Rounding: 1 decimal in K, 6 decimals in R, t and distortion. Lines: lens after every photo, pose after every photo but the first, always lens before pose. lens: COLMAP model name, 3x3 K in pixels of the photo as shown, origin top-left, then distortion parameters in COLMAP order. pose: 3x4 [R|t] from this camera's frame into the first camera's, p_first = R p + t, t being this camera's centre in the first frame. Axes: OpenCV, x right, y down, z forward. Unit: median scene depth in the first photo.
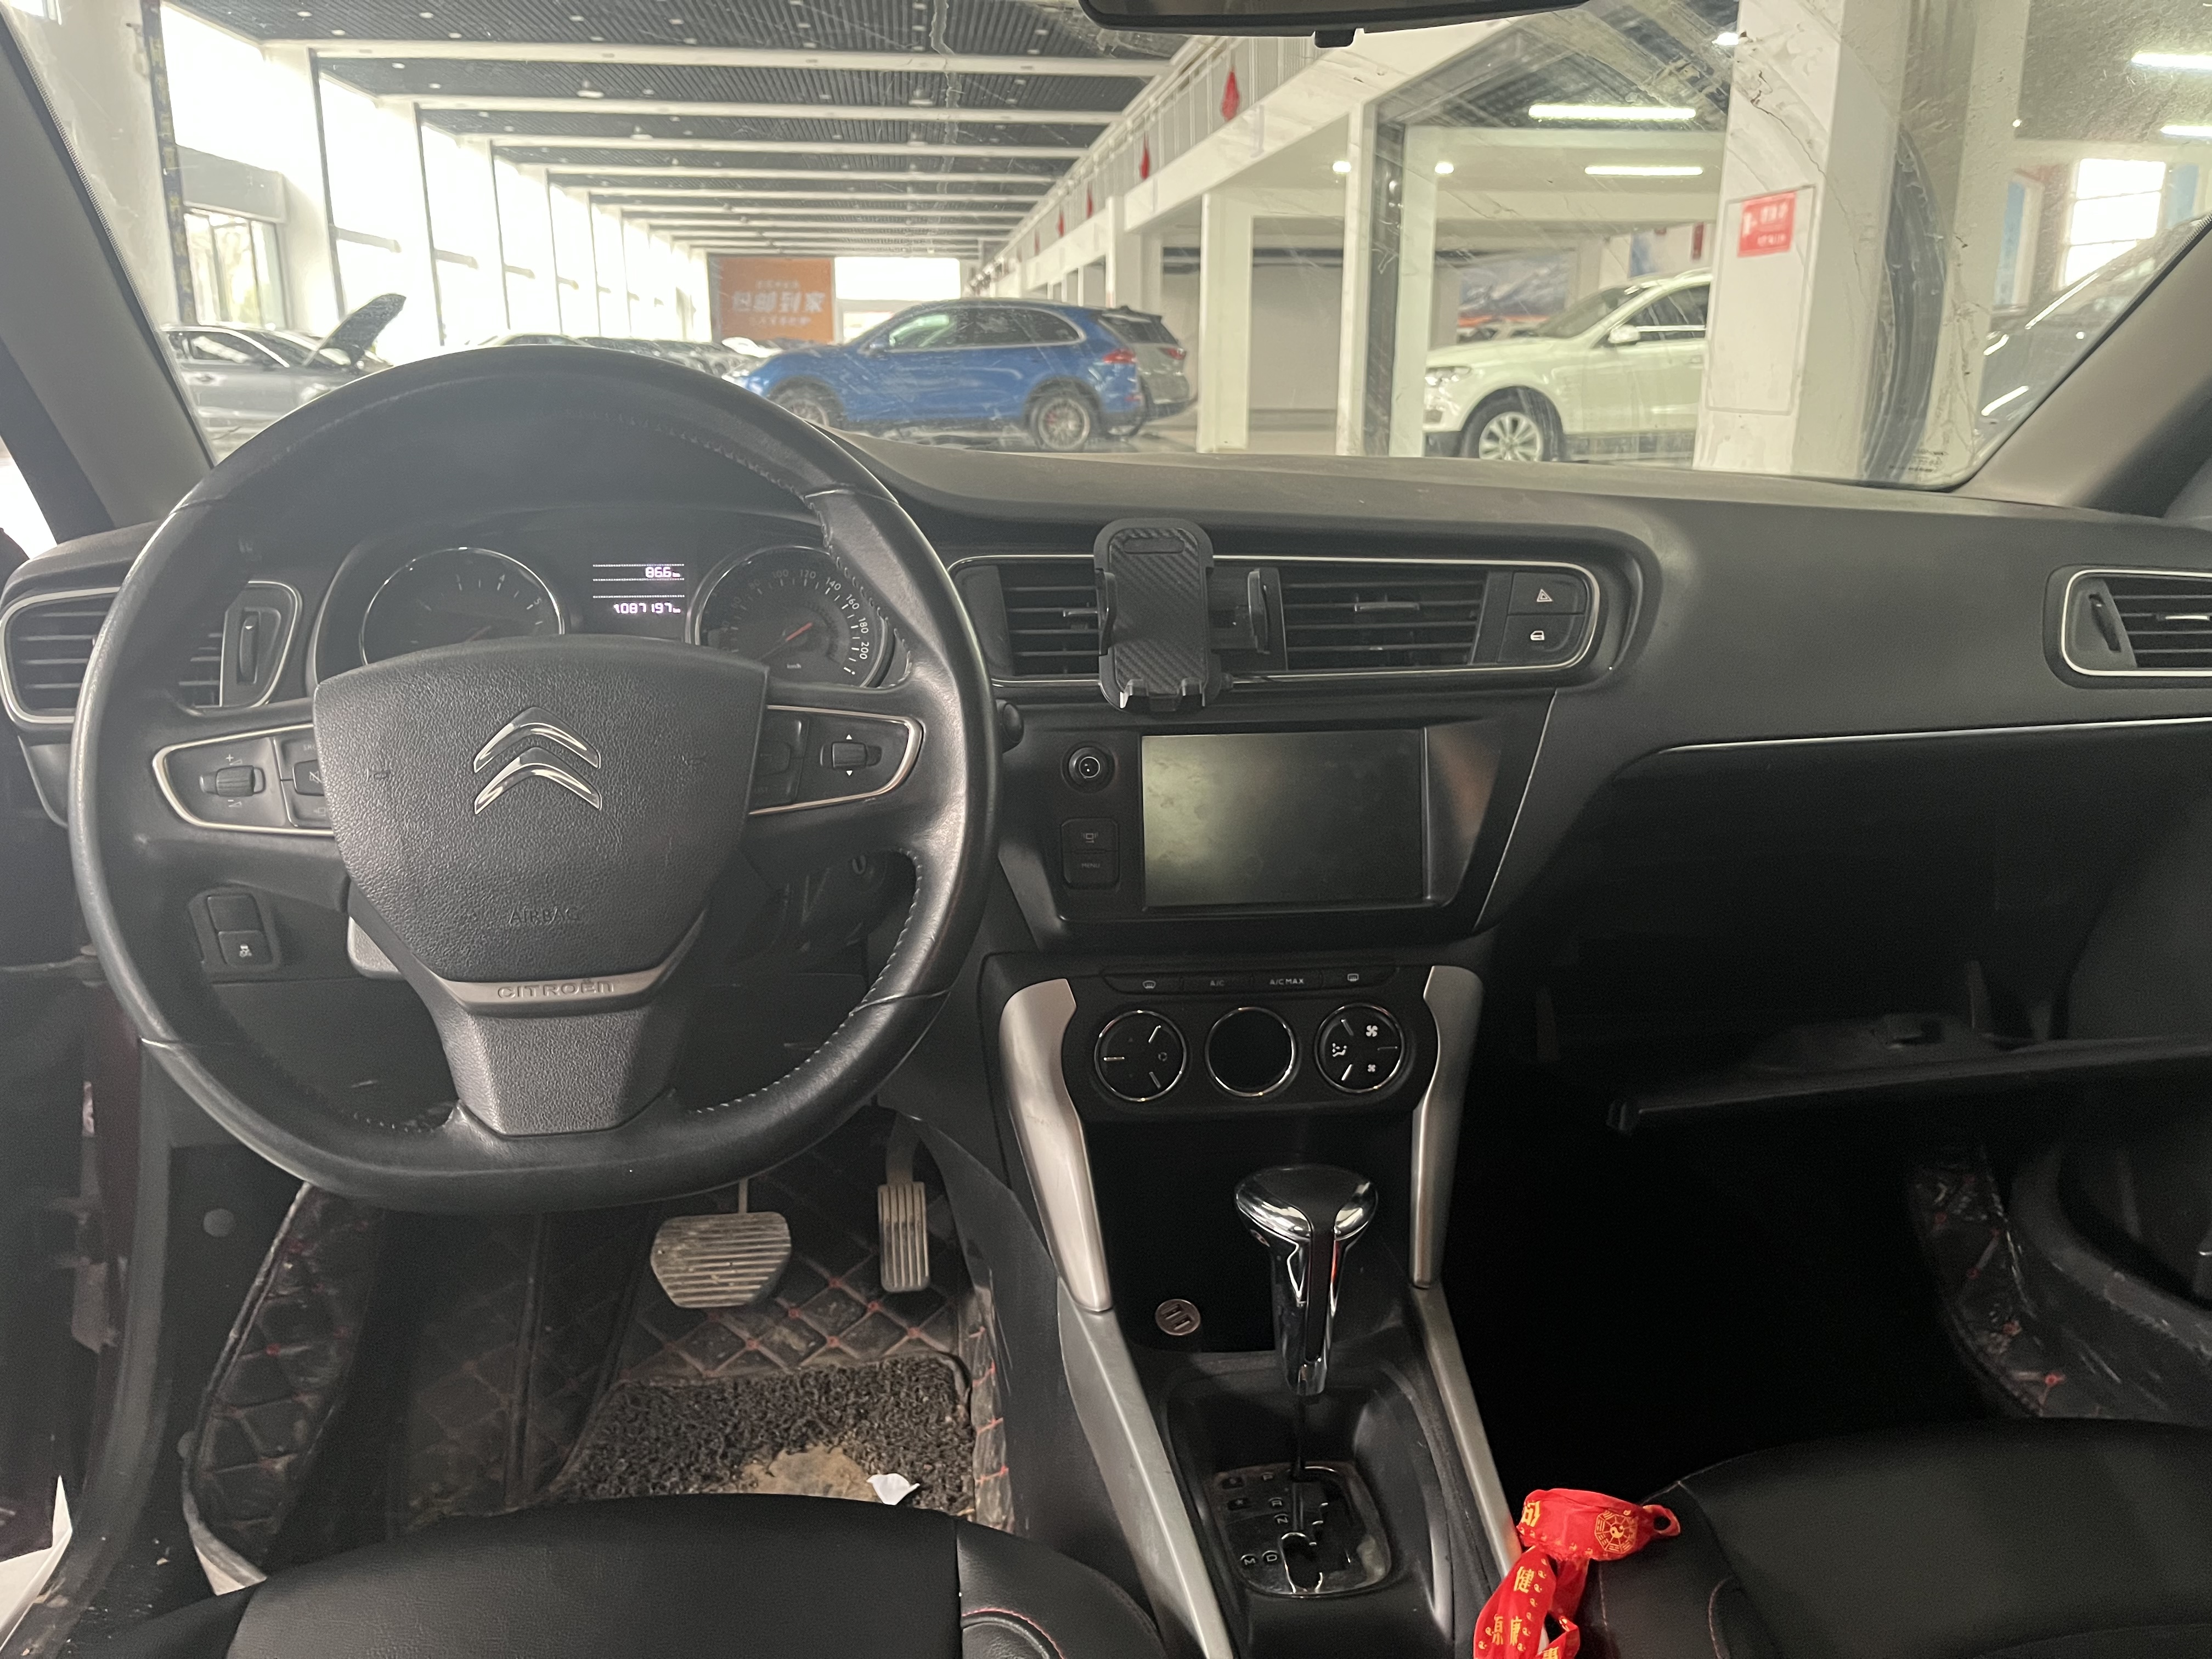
lens RADIAL K [[1674.2, 0, 1124.2], [0, 1674.2, 832.1], [0, 0, 1]] dist [0.067010, -0.091087]
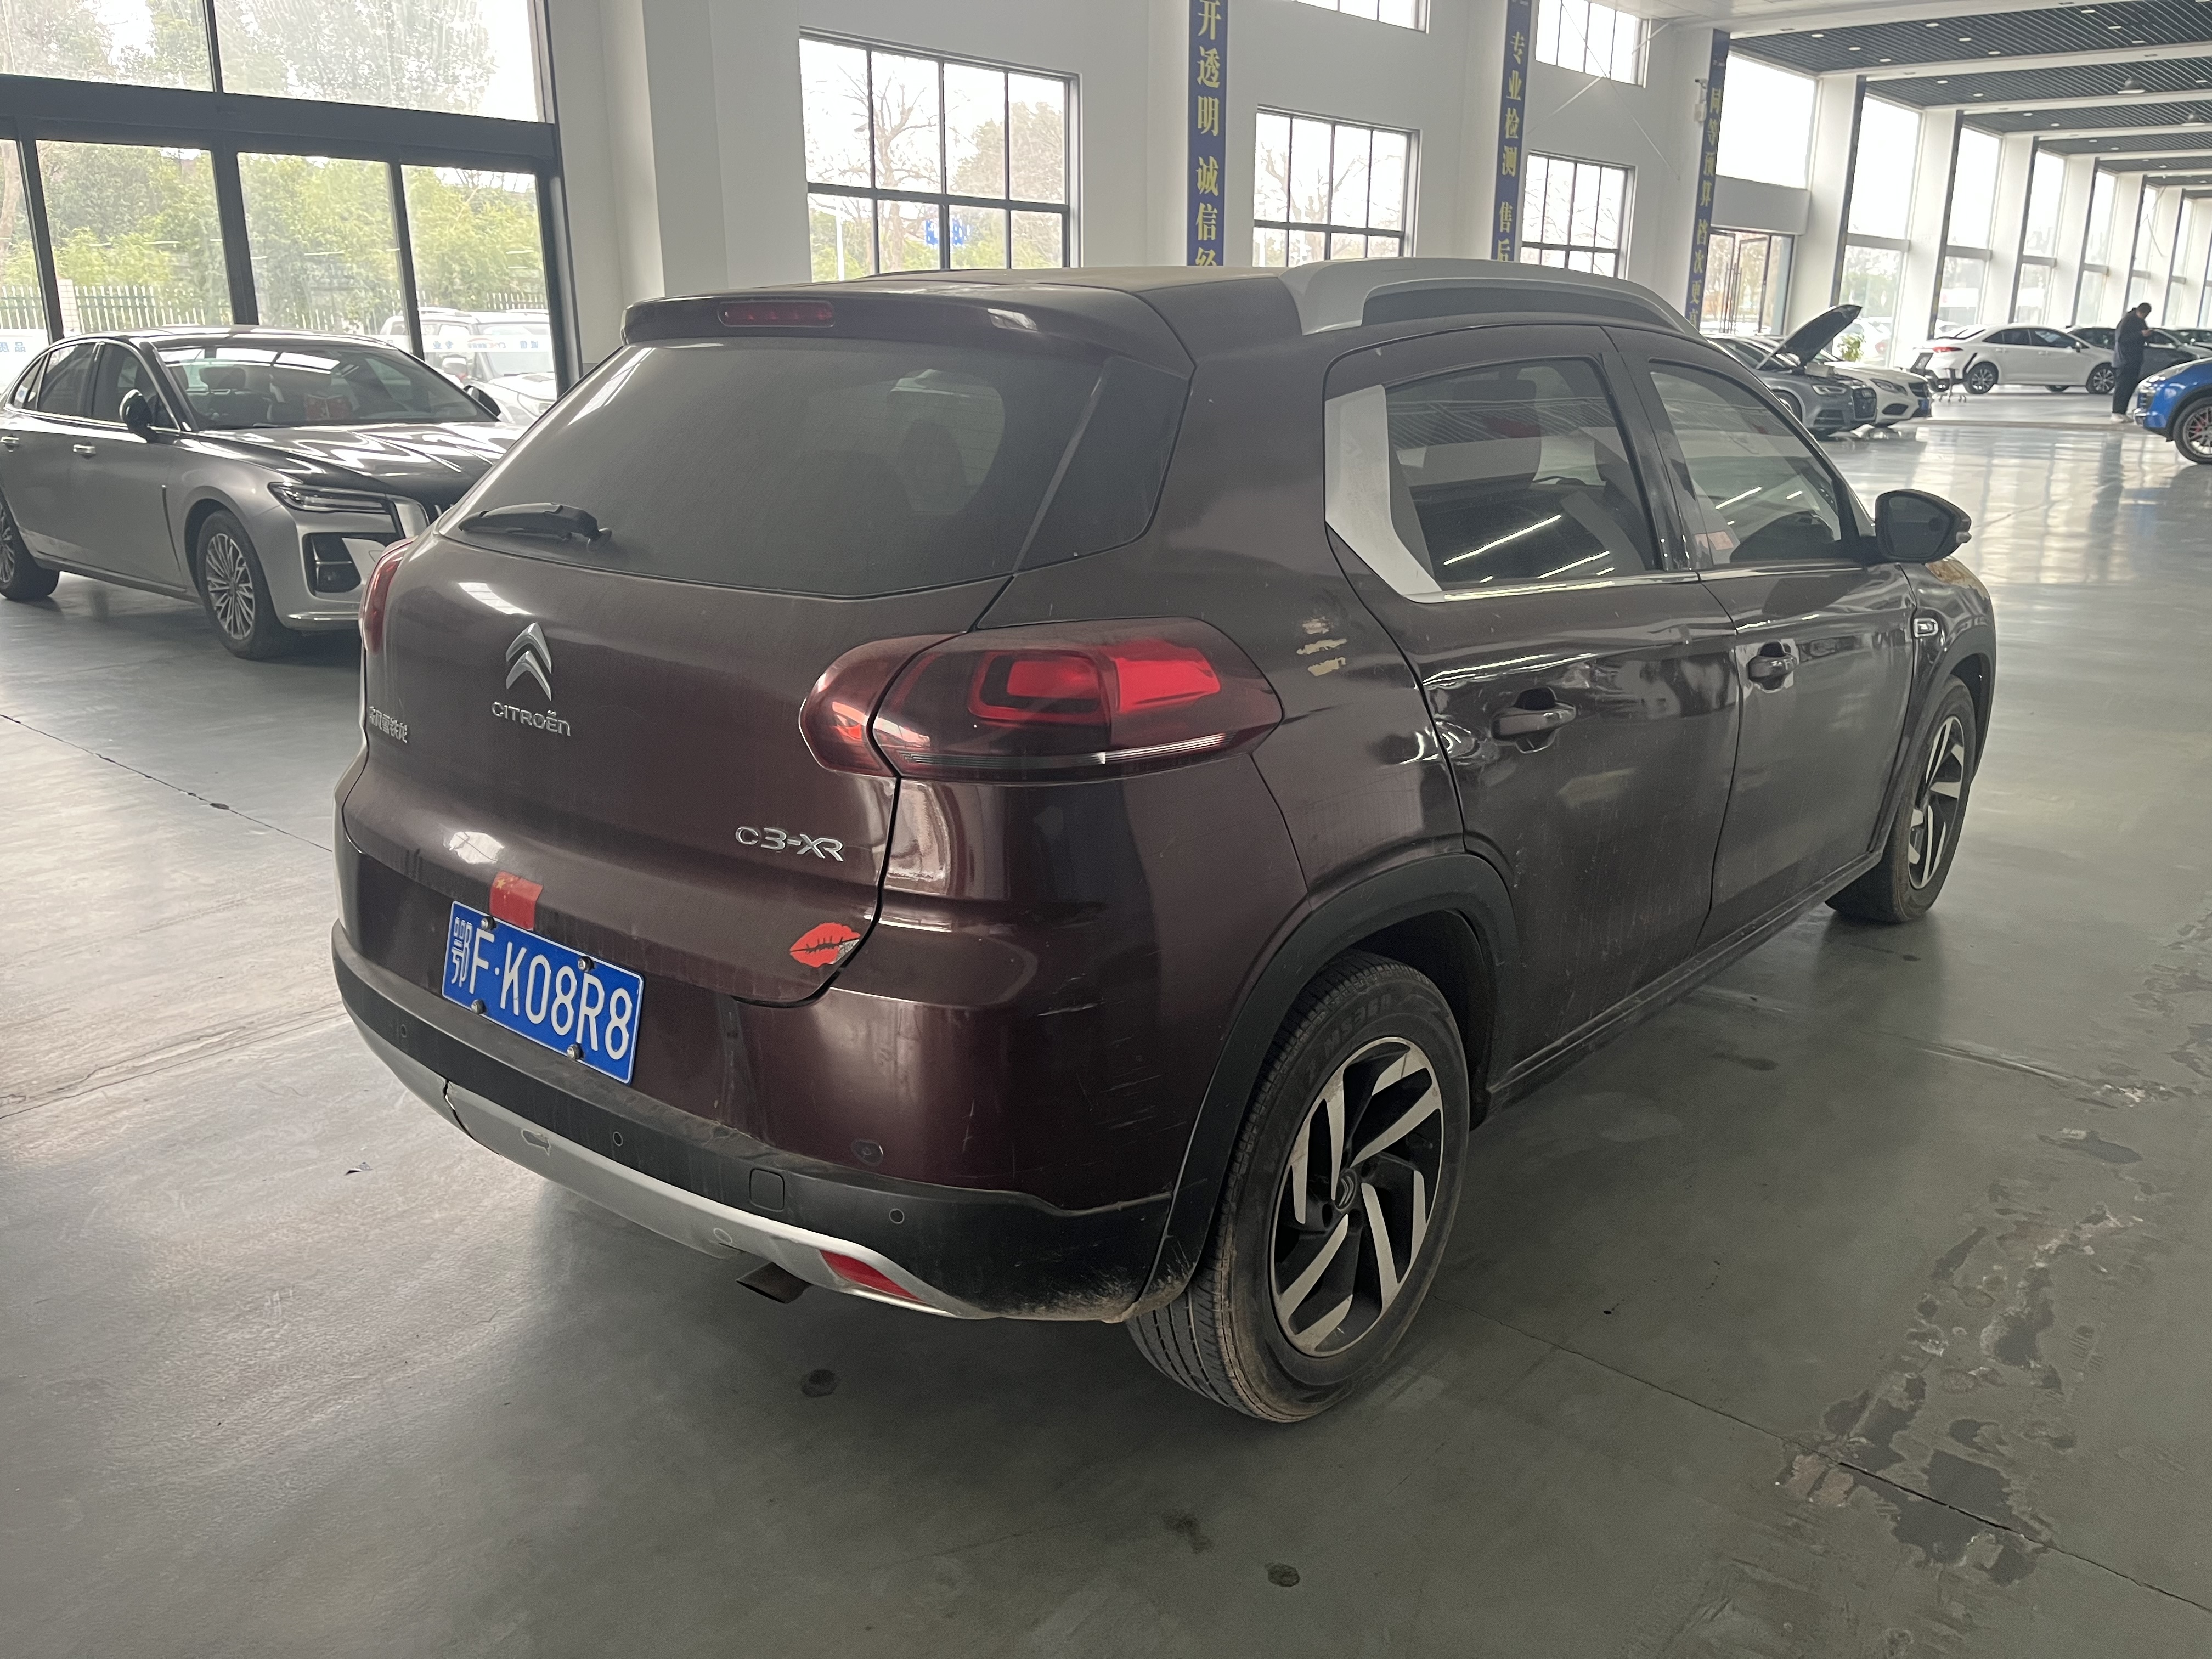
lens RADIAL K [[1674.2, 0, 1114.5], [0, 1674.2, 832.4], [0, 0, 1]] dist [0.067010, -0.091087]
pose [[0.672740, 0.209862, -0.709492, 0.086503], [-0.203227, 0.974460, 0.095538, 0.014756], [0.711421, 0.079916, 0.698207, -0.087523]]
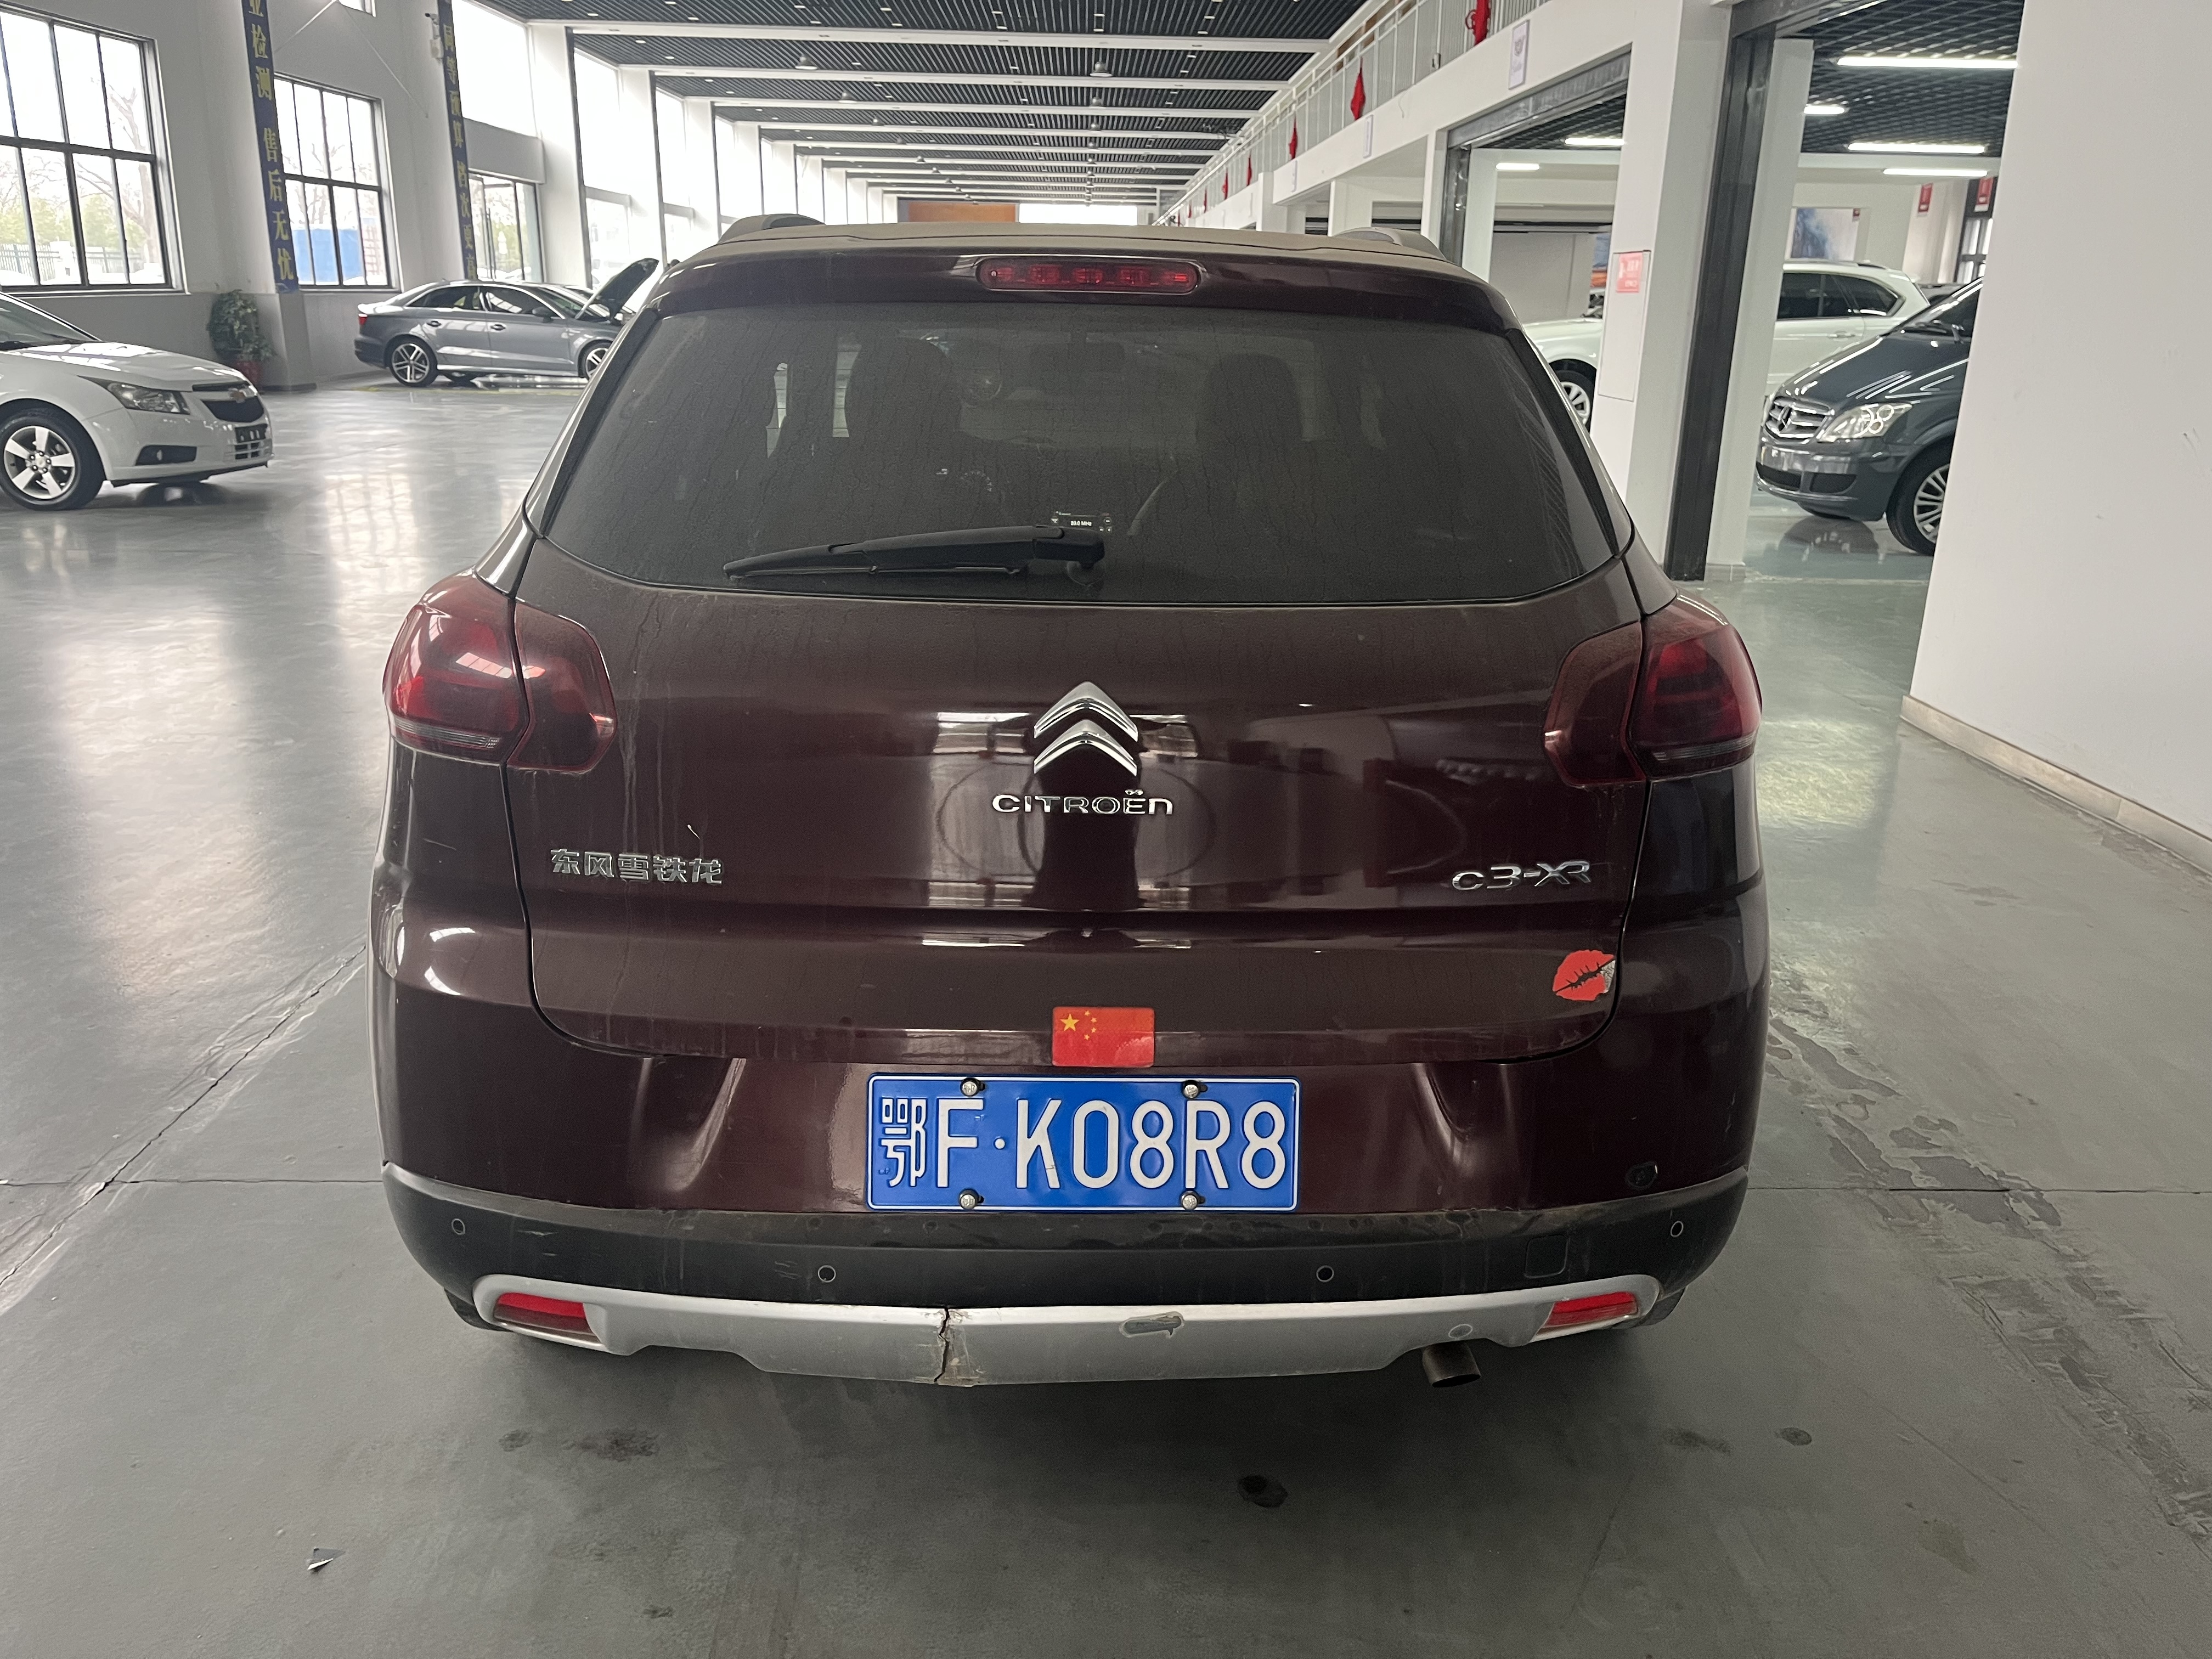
lens RADIAL K [[1674.2, 0, 1113.0], [0, 1674.2, 824.8], [0, 0, 1]] dist [0.067010, -0.091087]
pose [[0.993976, 0.047411, -0.098812, 0.021296], [-0.044608, 0.998543, 0.030379, 0.021161], [0.100109, -0.025789, 0.994642, -0.111741]]
